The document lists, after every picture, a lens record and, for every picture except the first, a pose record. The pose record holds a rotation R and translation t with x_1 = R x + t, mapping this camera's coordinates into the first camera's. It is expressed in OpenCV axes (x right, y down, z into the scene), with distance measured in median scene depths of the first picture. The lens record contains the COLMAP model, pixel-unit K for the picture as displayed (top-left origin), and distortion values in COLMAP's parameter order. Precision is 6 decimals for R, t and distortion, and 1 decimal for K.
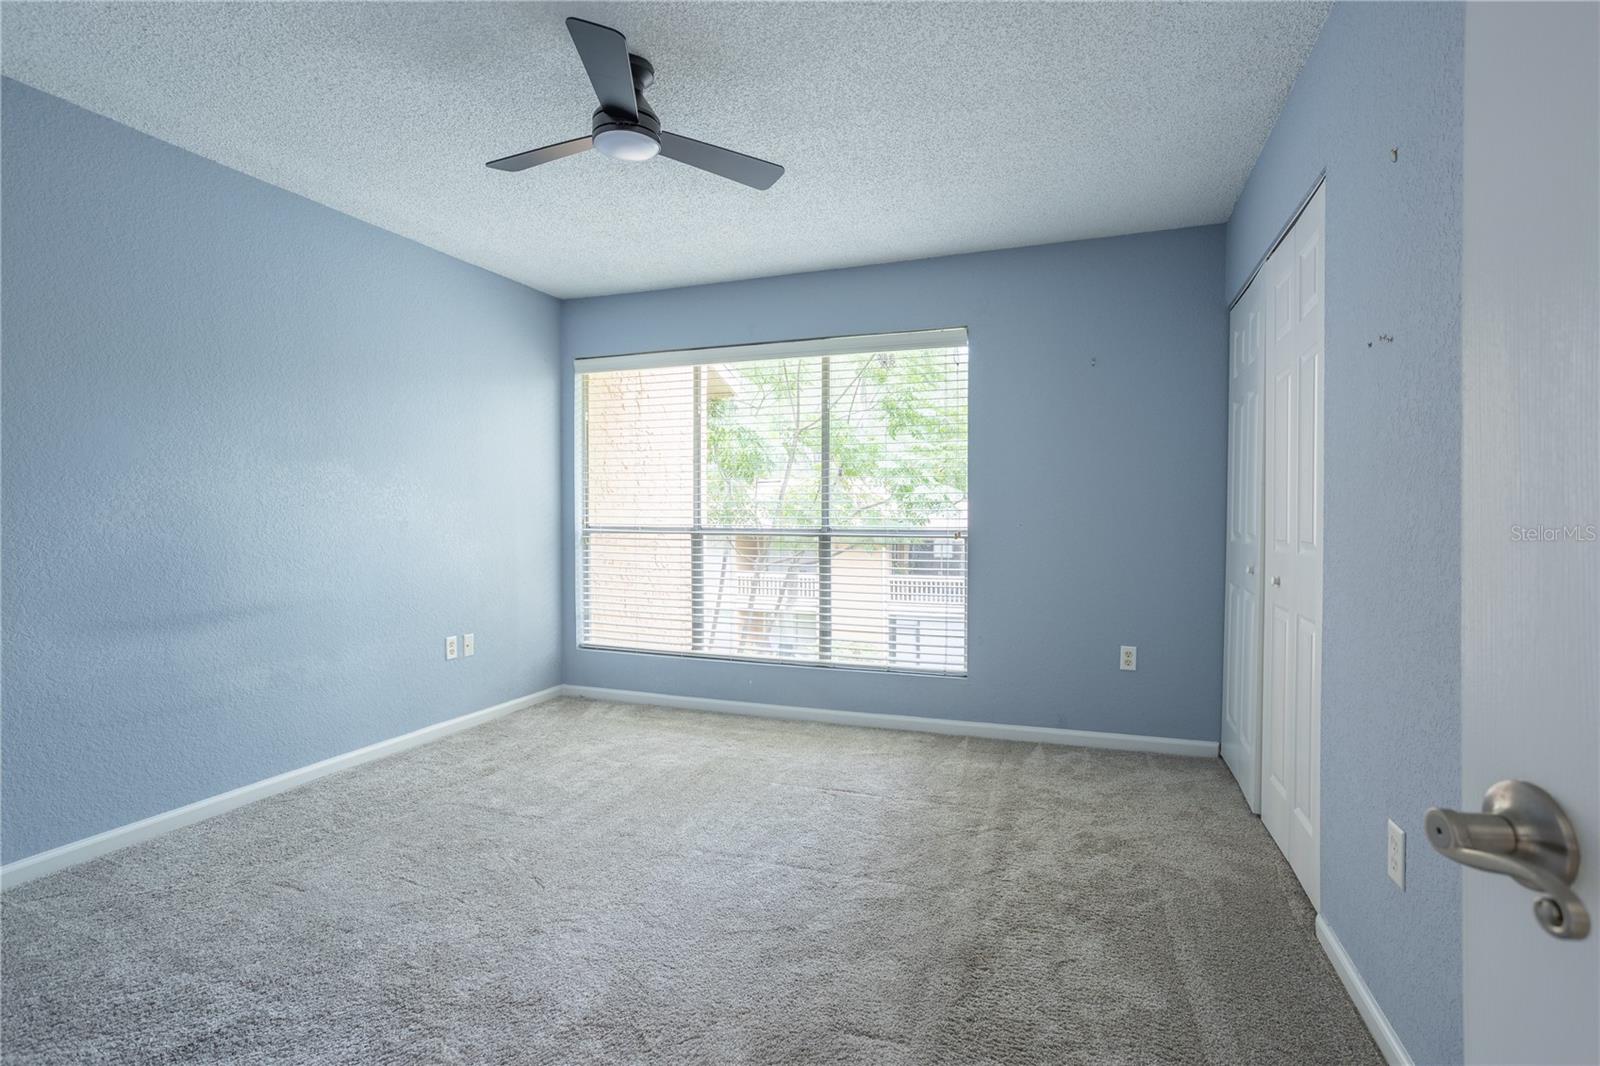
lens RADIAL K [[773.5, 0, 792.5], [0, 773.5, 533.1], [0, 0, 1]] dist [-0.047318, 0.025457]
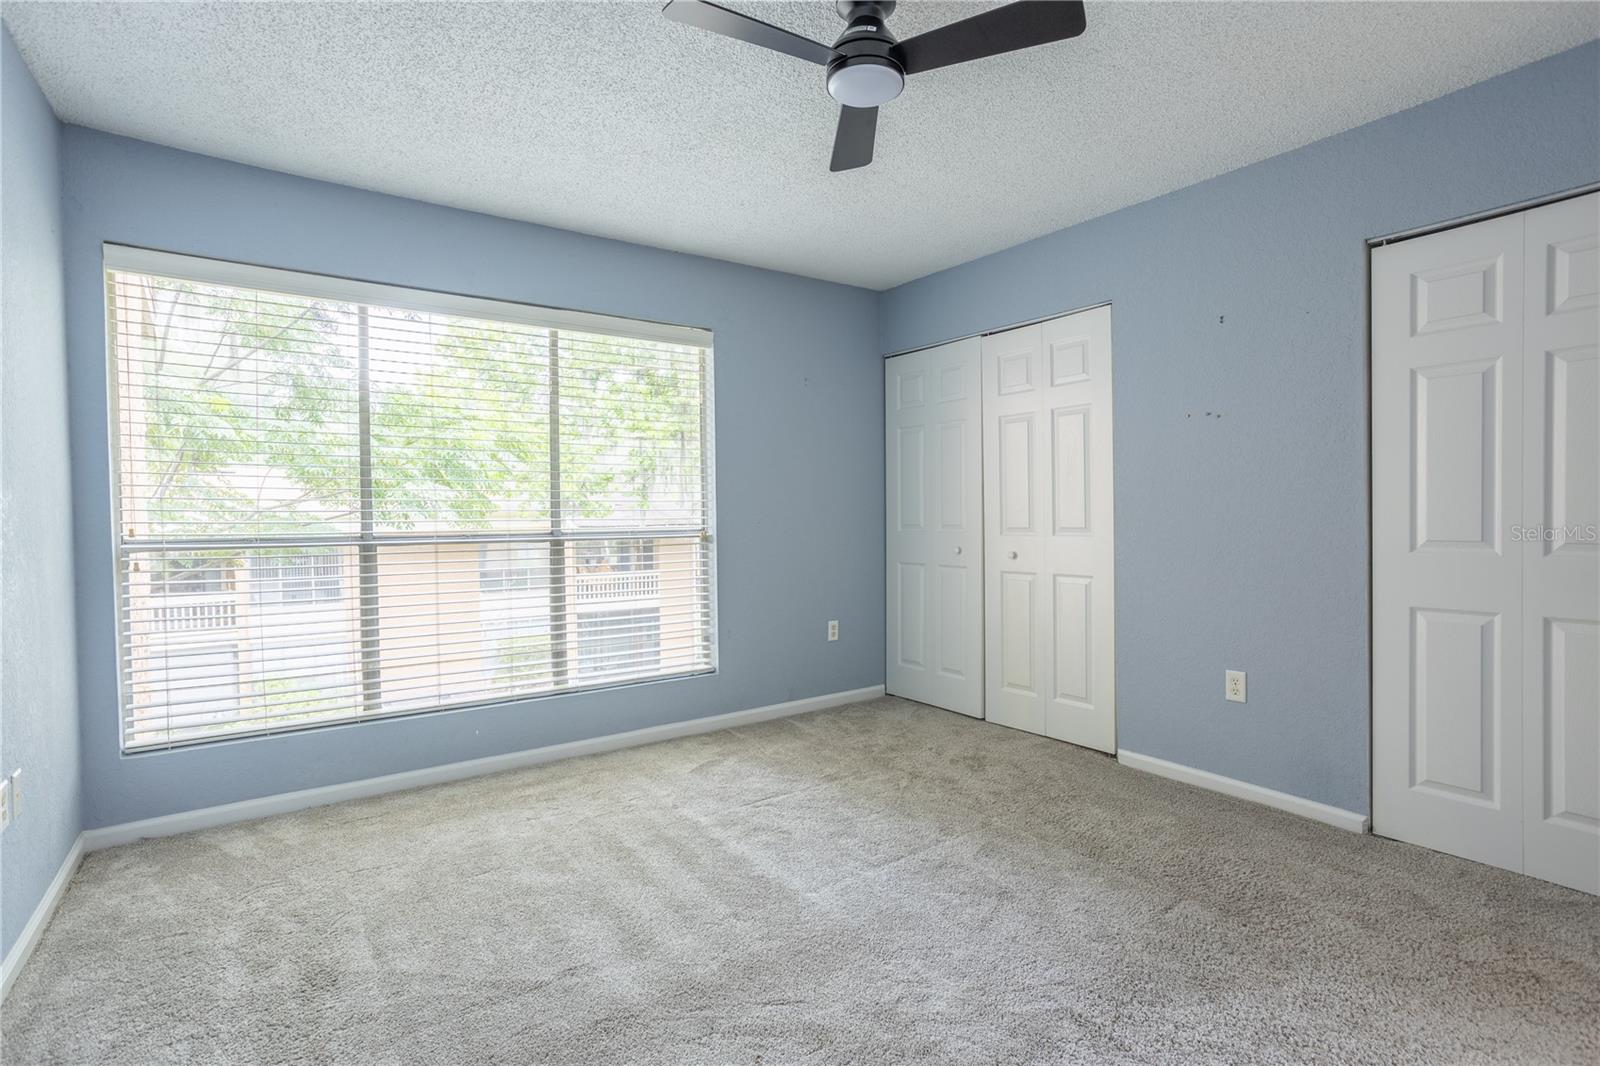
lens RADIAL K [[773.5, 0, 792.5], [0, 773.5, 533.1], [0, 0, 1]] dist [-0.047318, 0.025457]
pose [[0.556364, -0.027460, 0.830485, -0.560360], [0.030091, 0.999464, 0.012889, -0.008330], [-0.830394, 0.017819, 0.556892, 0.337700]]
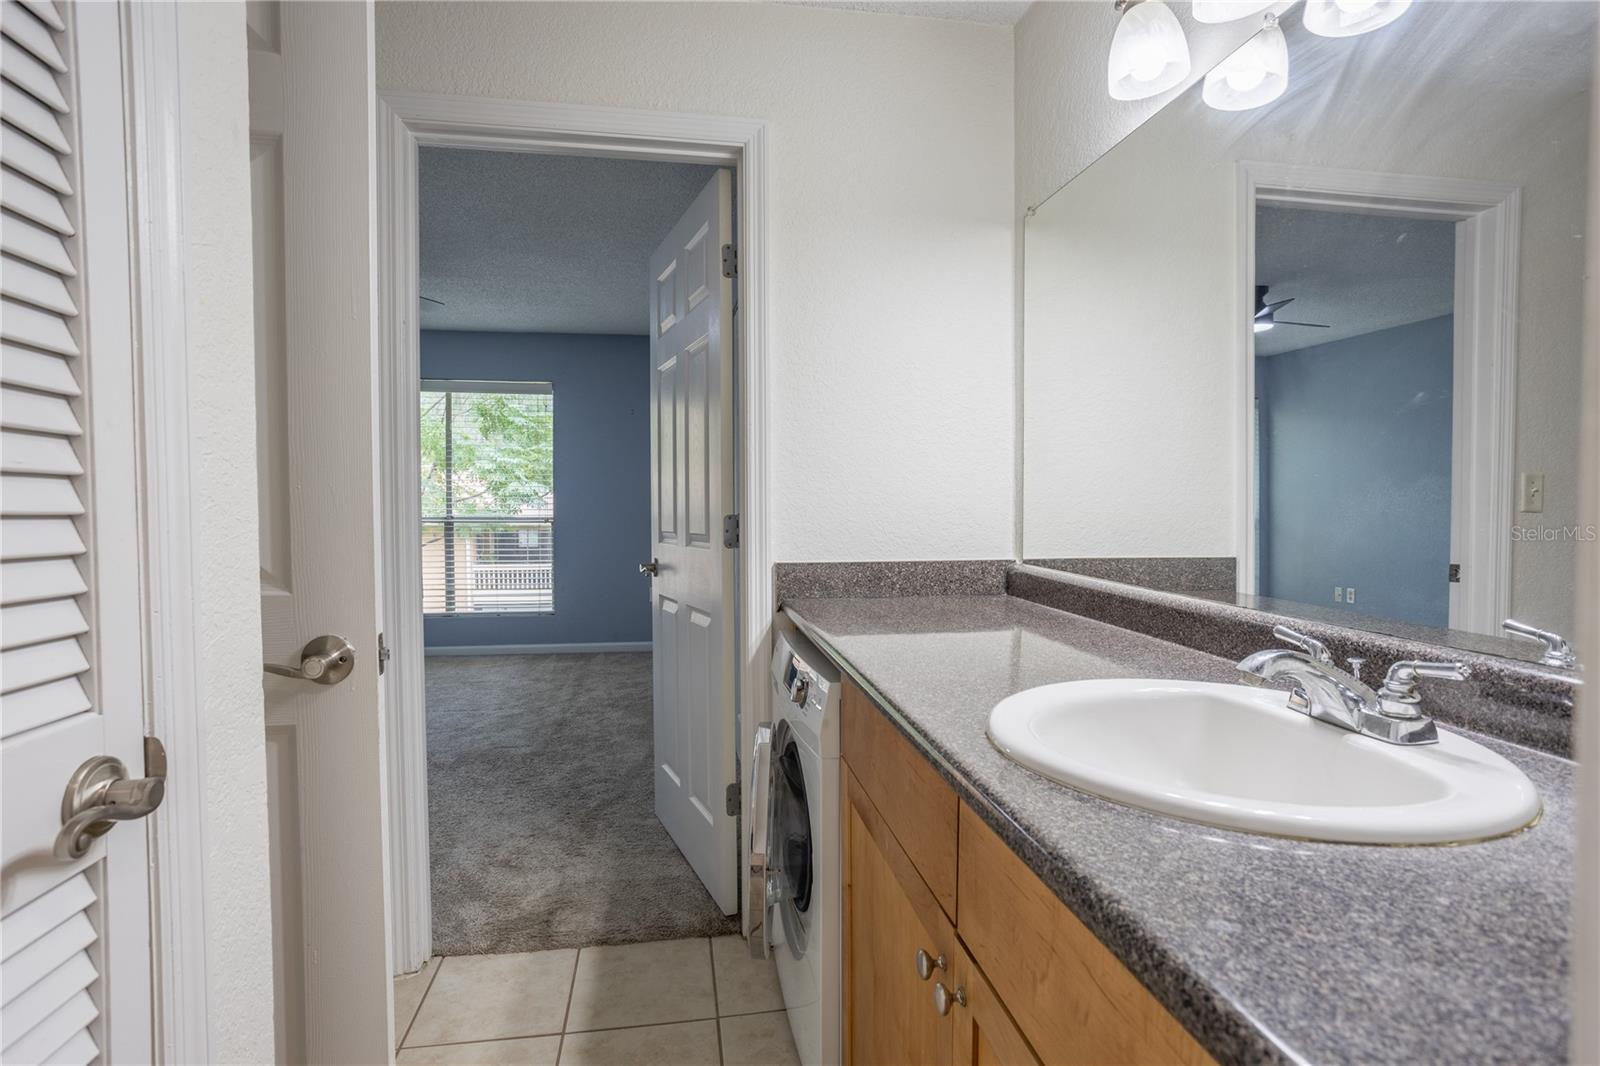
lens RADIAL K [[818.1, 0, 791.7], [0, 818.1, 499.5], [0, 0, 1]] dist [-0.054275, 0.030493]
pose [[0.872932, -0.001703, 0.487840, -0.140089], [0.016178, 0.999545, -0.025458, 0.010593], [-0.487574, 0.030115, 0.872562, -0.603904]]
